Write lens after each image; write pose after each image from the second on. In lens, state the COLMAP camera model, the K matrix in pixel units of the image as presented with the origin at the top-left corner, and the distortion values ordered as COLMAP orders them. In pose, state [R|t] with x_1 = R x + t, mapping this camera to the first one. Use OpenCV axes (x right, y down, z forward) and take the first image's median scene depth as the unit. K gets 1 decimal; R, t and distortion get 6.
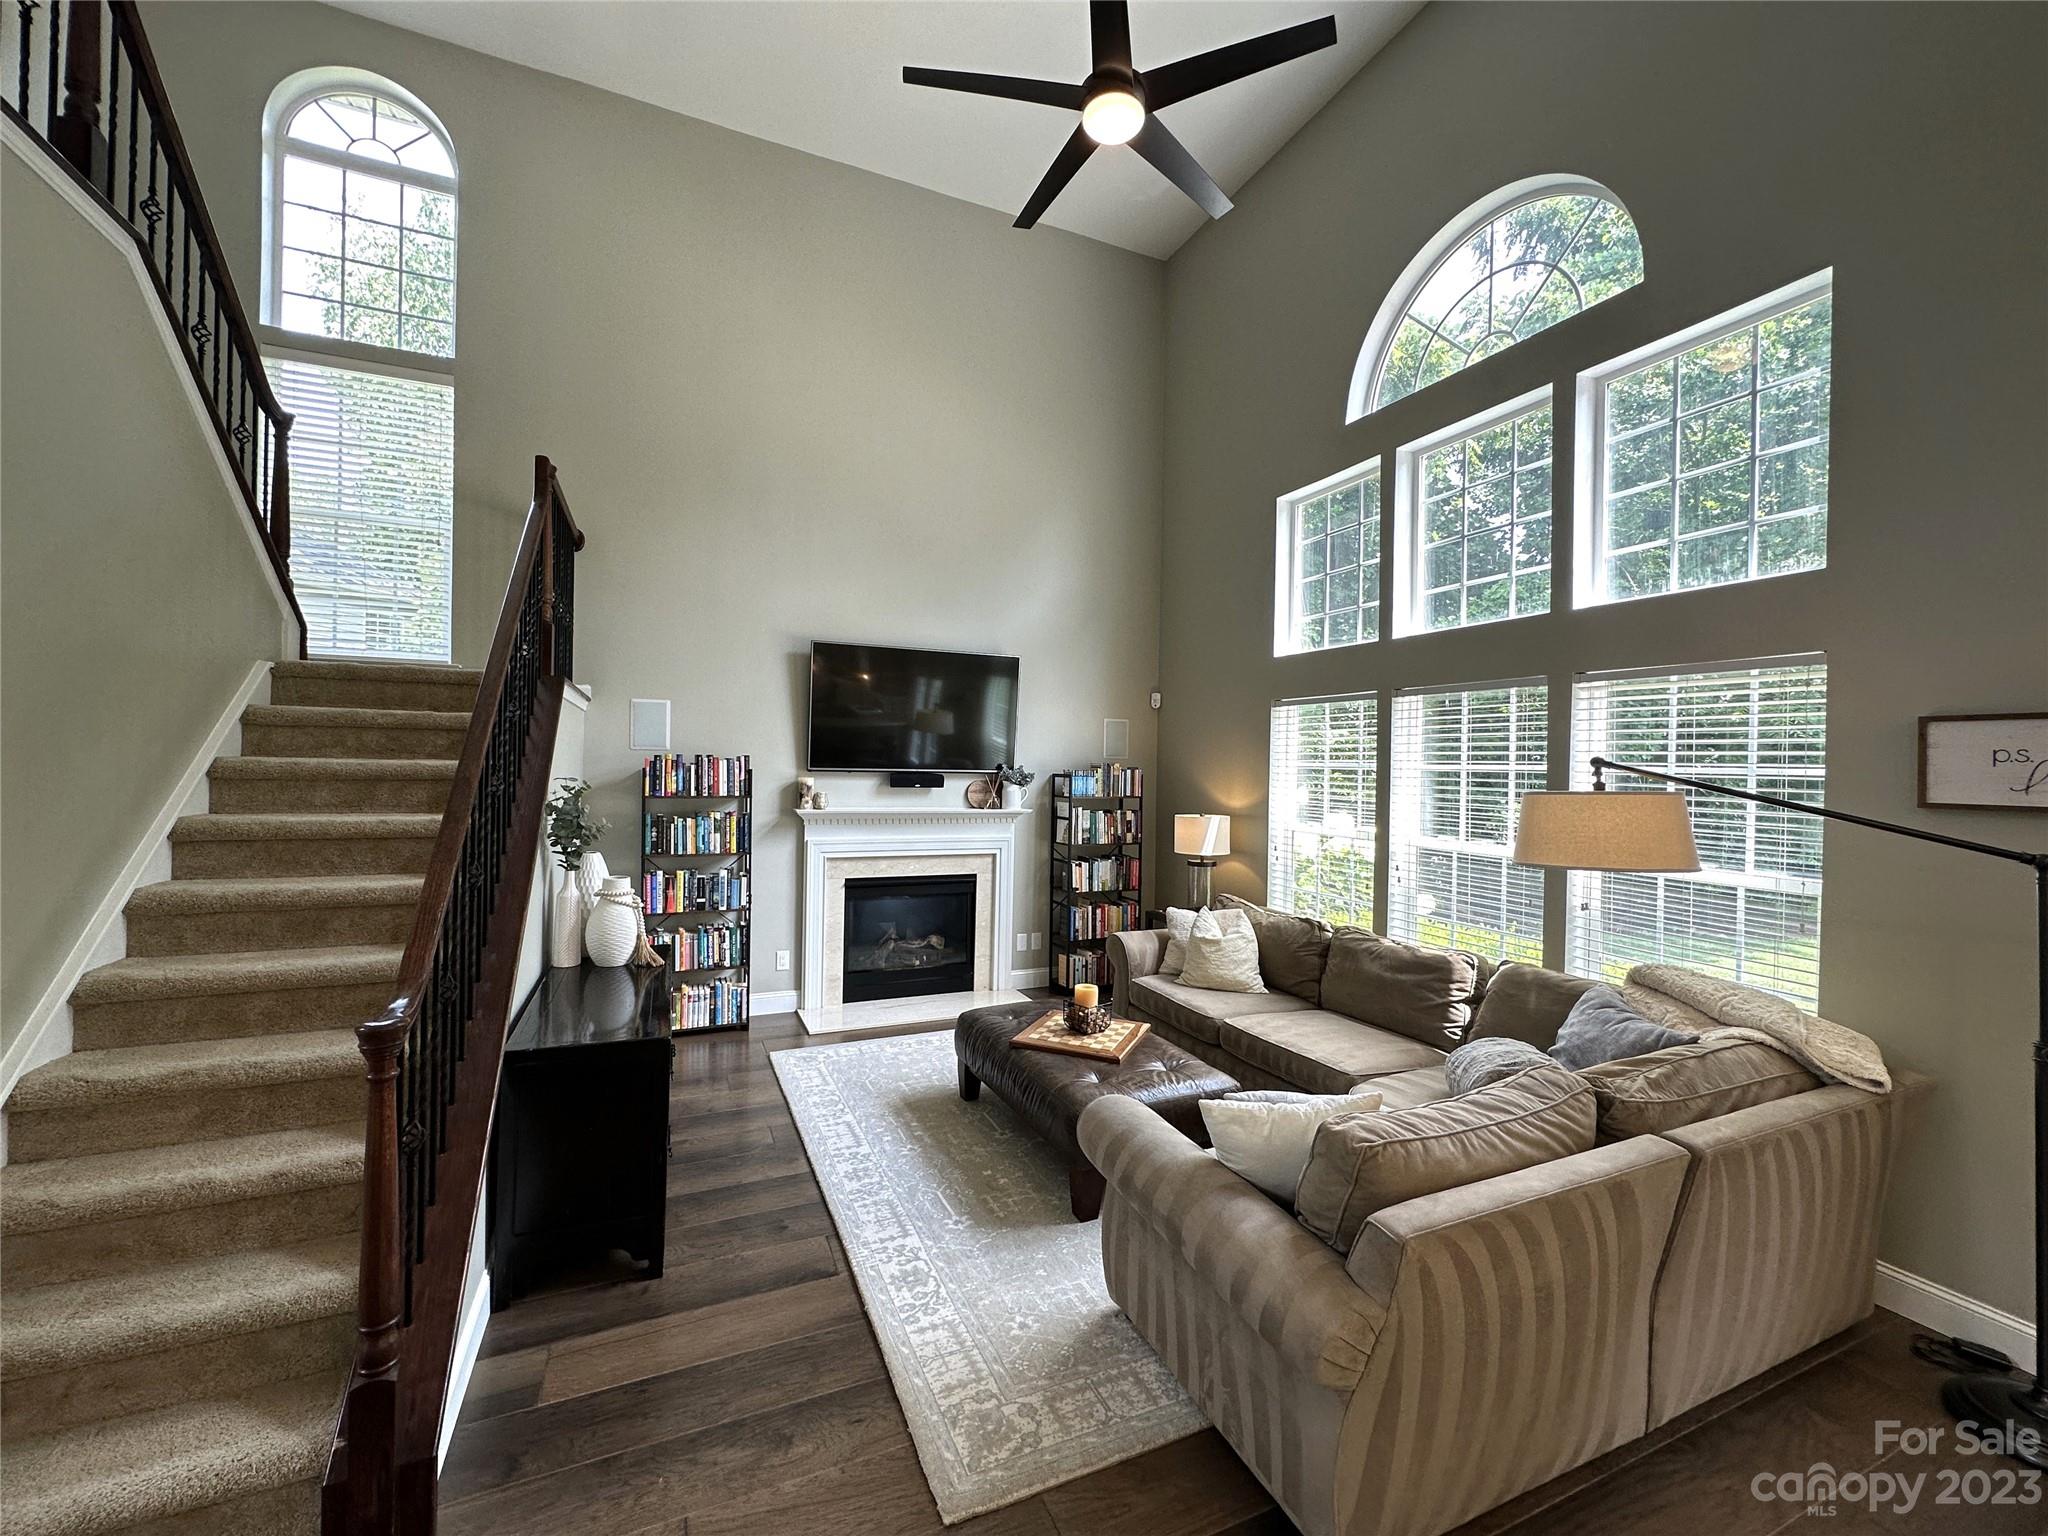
lens RADIAL K [[817.9, 0, 1028.0], [0, 817.9, 767.4], [0, 0, 1]] dist [-0.003913, -0.000202]
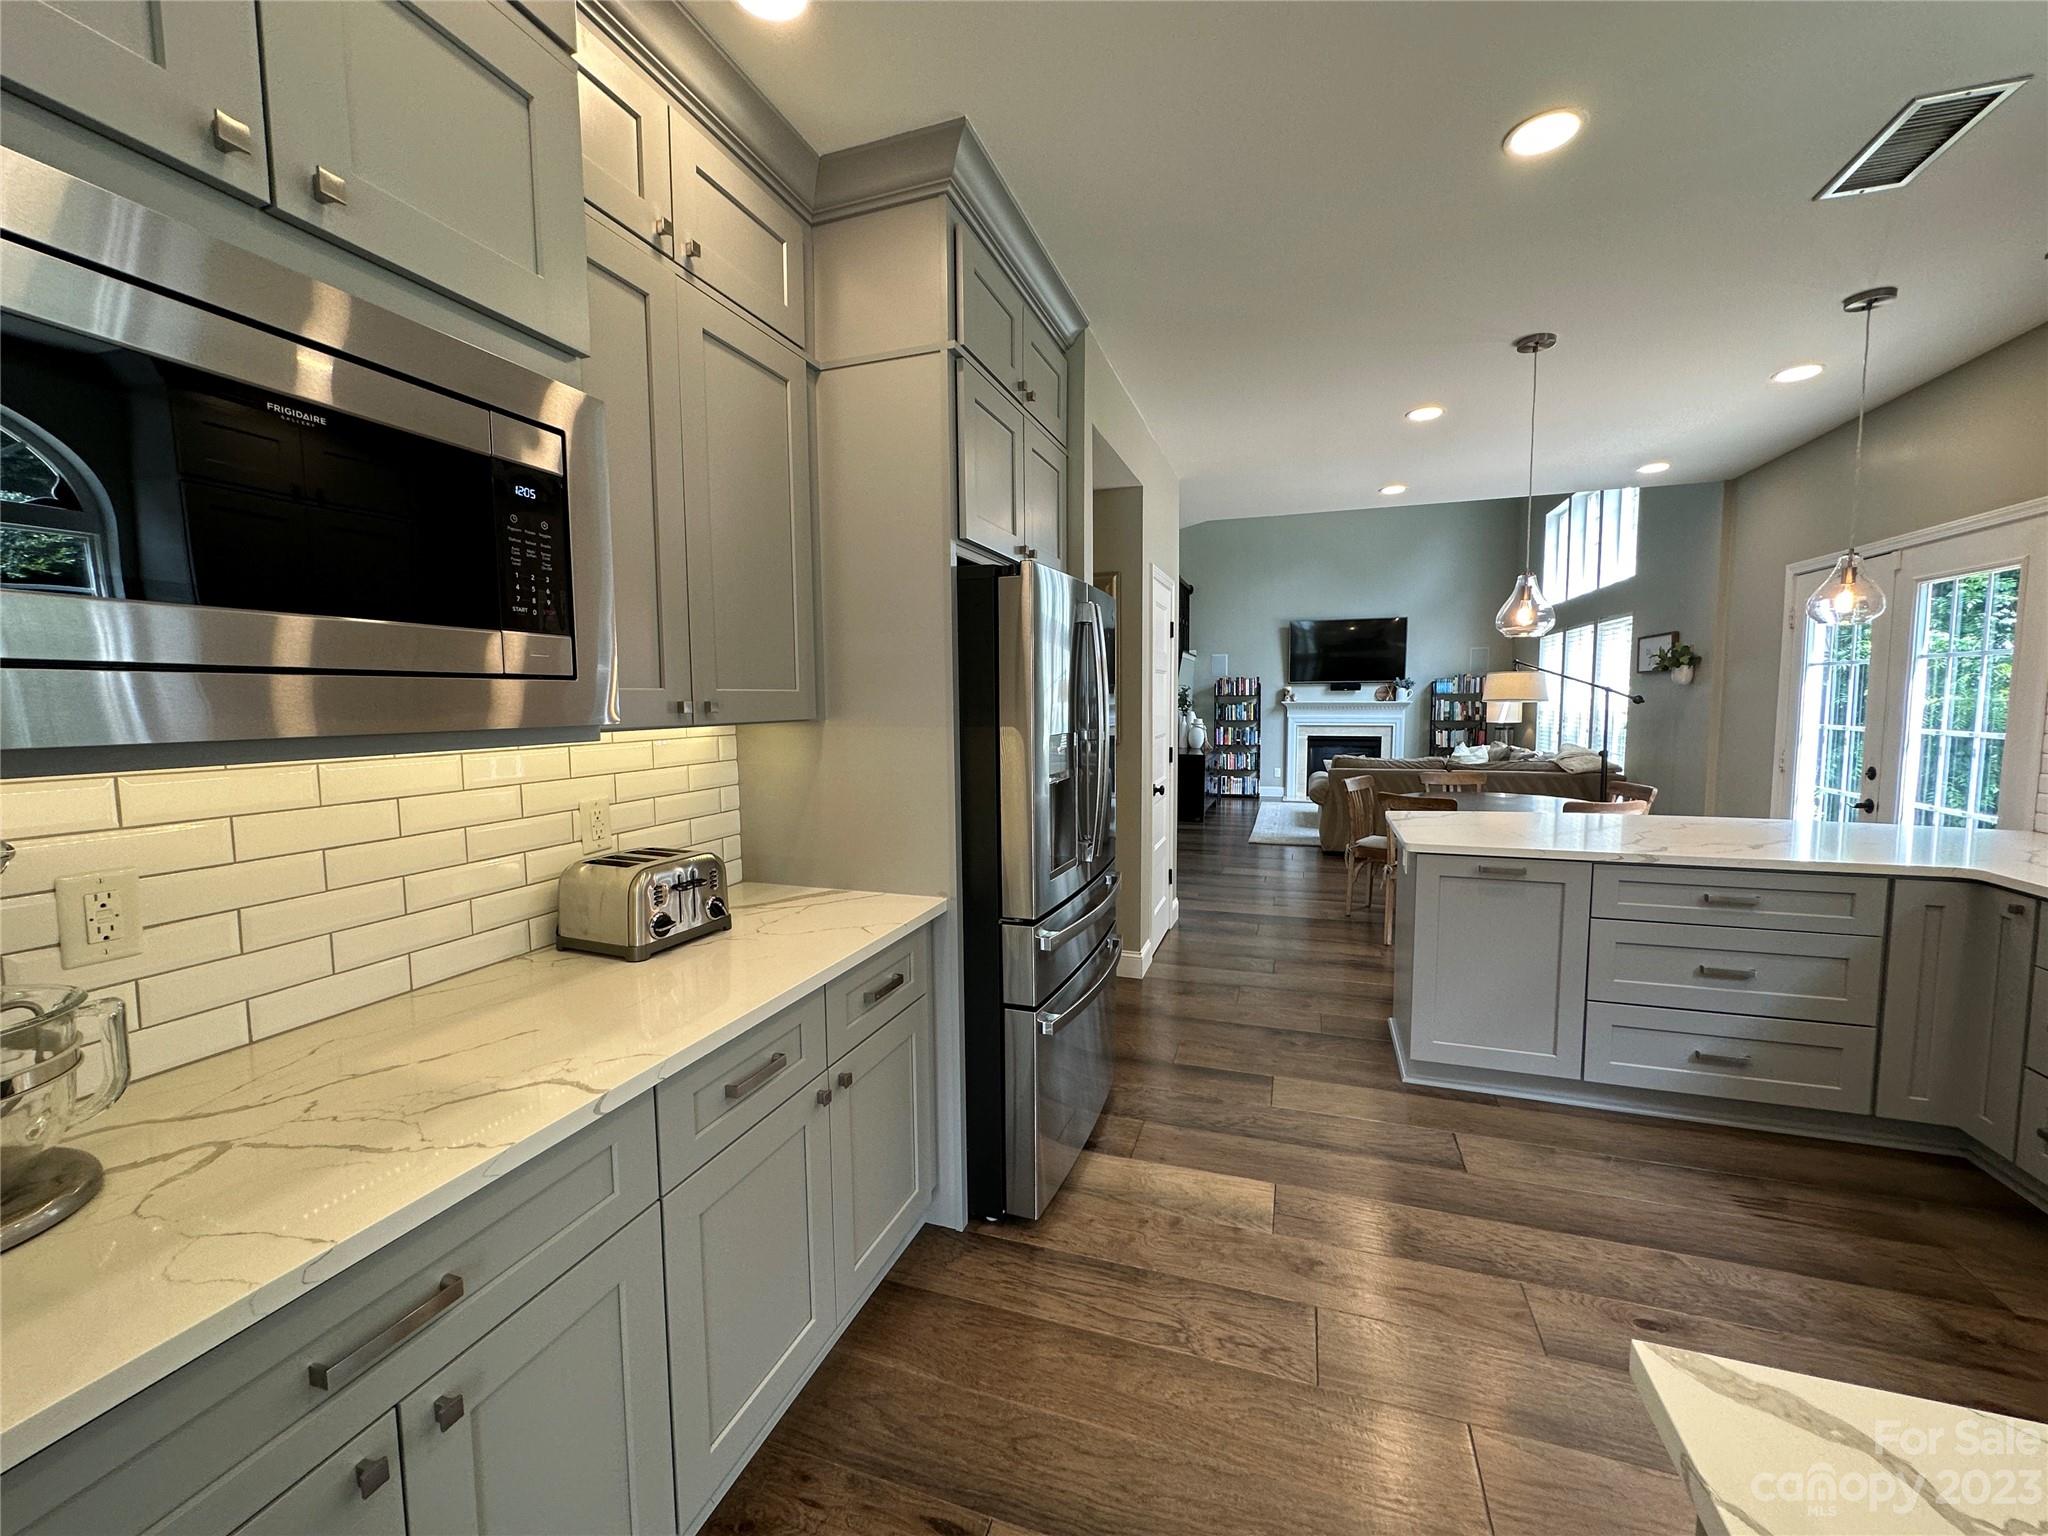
lens RADIAL K [[817.9, 0, 1024.4], [0, 817.9, 765.9], [0, 0, 1]] dist [-0.003913, -0.000202]
pose [[0.735124, 0.032695, -0.677144, 0.667061], [0.020986, 0.997260, 0.070934, 0.052665], [0.677608, -0.066356, 0.732424, -1.025222]]
